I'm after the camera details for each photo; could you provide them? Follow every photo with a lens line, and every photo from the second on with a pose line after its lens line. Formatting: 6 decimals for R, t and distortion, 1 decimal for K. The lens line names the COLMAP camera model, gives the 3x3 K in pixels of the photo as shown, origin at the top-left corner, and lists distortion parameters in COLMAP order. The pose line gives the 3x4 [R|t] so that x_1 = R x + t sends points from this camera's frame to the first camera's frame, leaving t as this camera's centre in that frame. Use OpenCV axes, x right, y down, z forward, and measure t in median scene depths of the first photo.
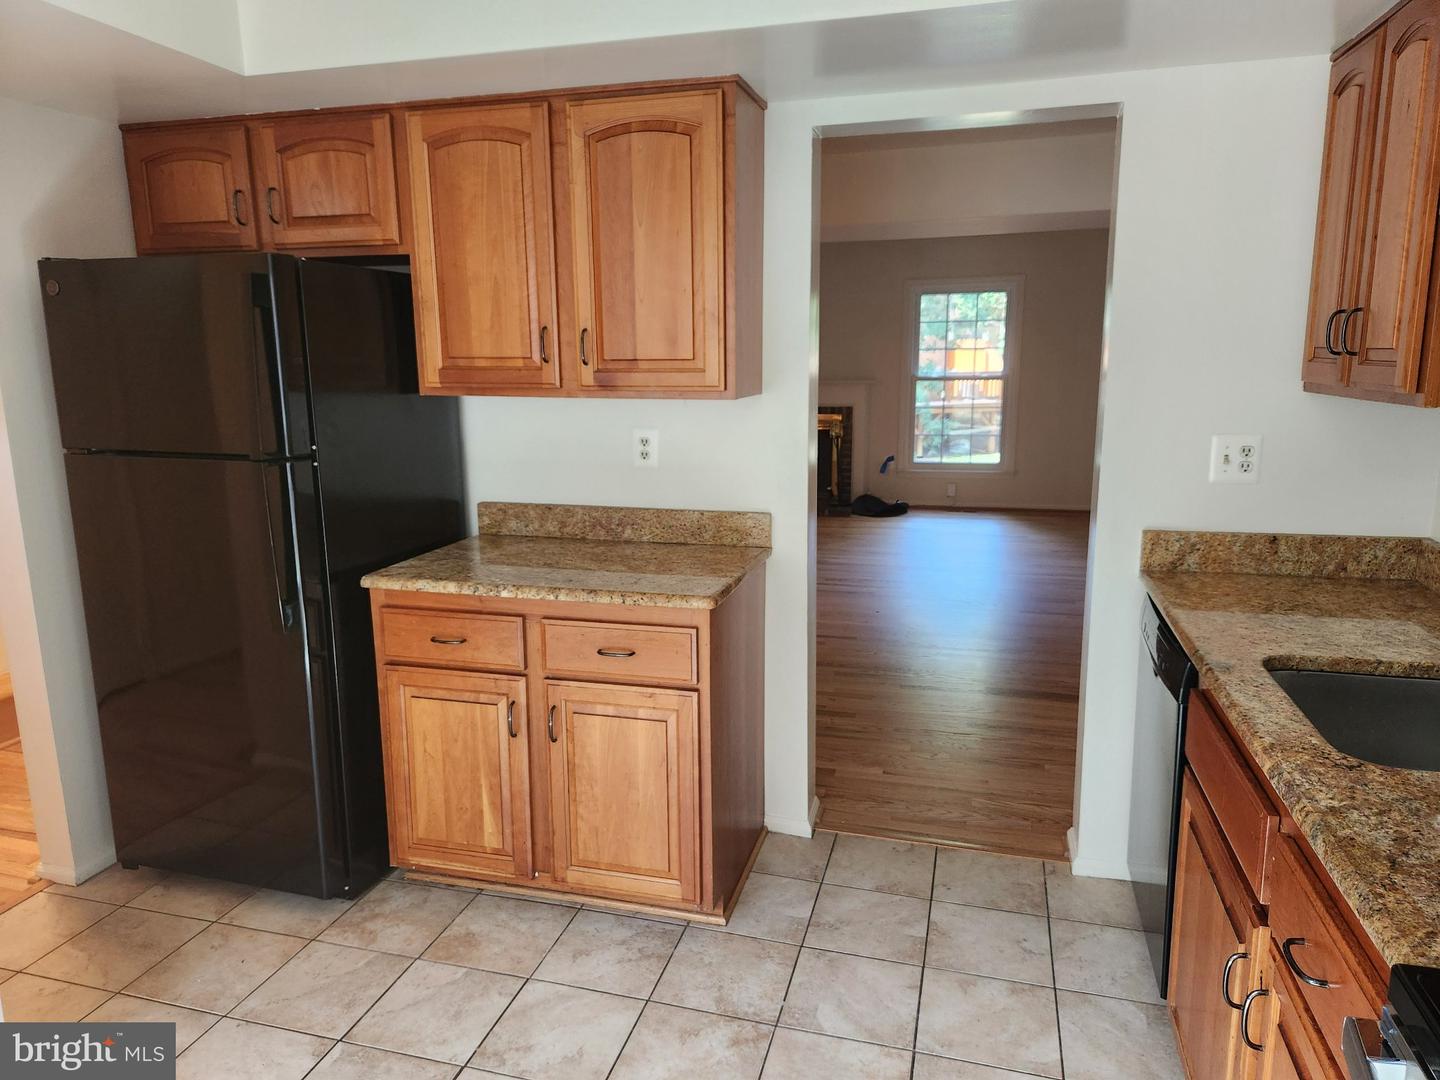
lens RADIAL K [[971.6, 0, 714.4], [0, 971.6, 546.4], [0, 0, 1]] dist [0.045137, -0.012212]
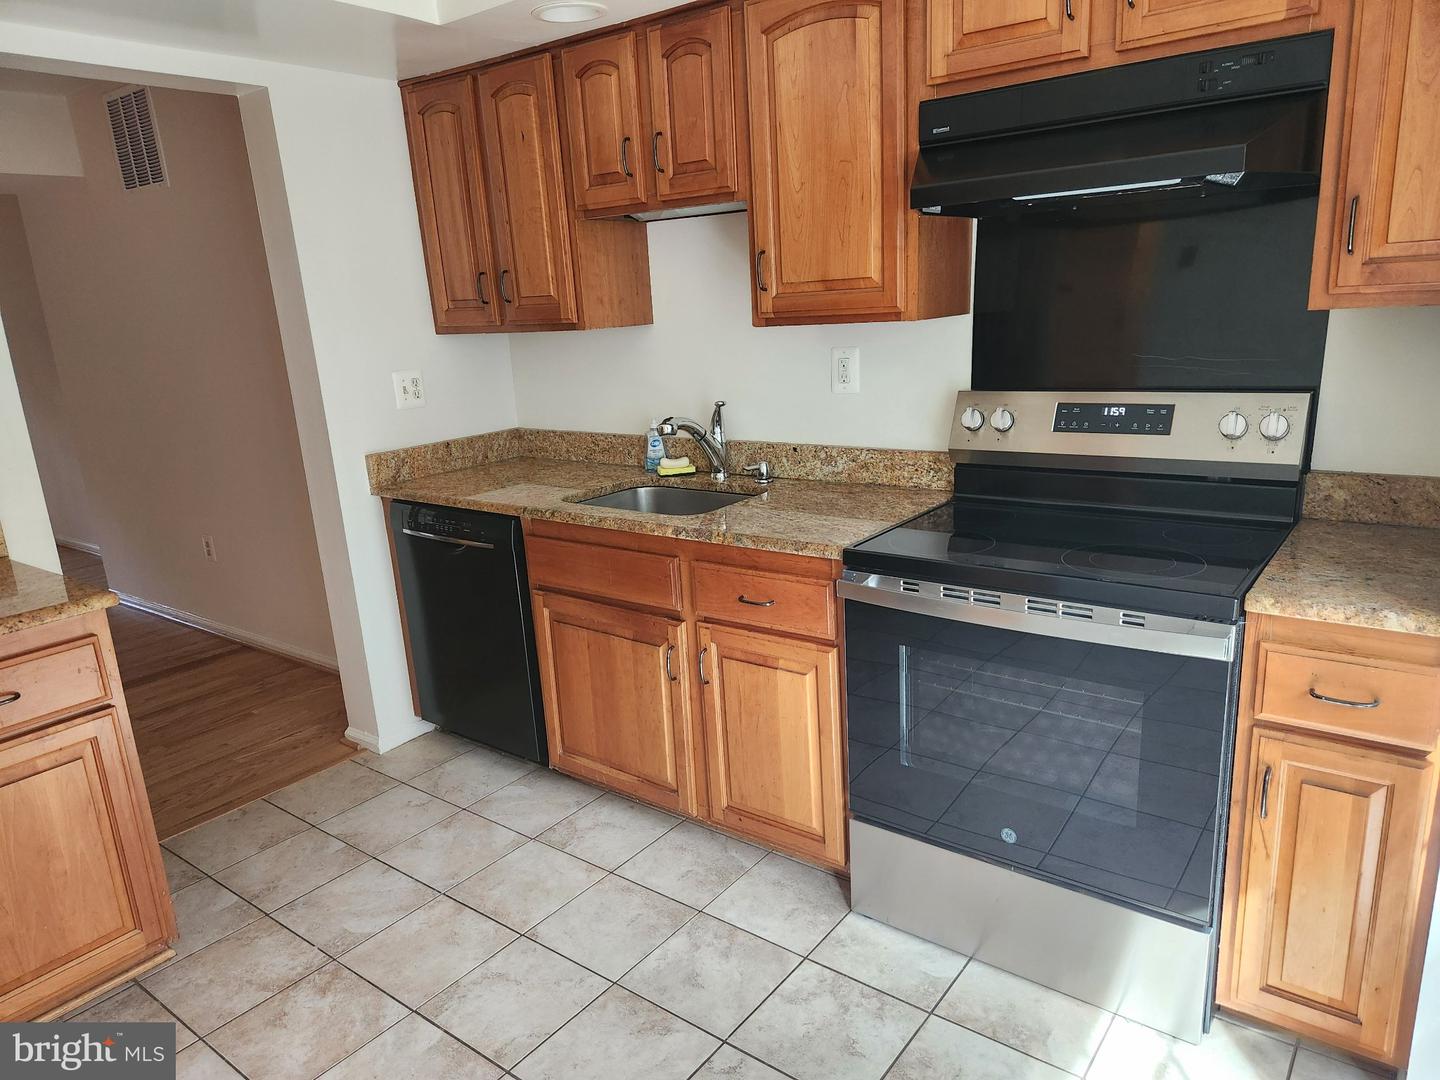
lens RADIAL K [[971.6, 0, 716.8], [0, 971.6, 549.0], [0, 0, 1]] dist [0.045137, -0.012212]
pose [[0.370426, -0.243345, 0.896419, -0.550039], [0.229129, 0.959188, 0.165702, -0.007178], [-0.900158, 0.144016, 0.411066, 0.129954]]
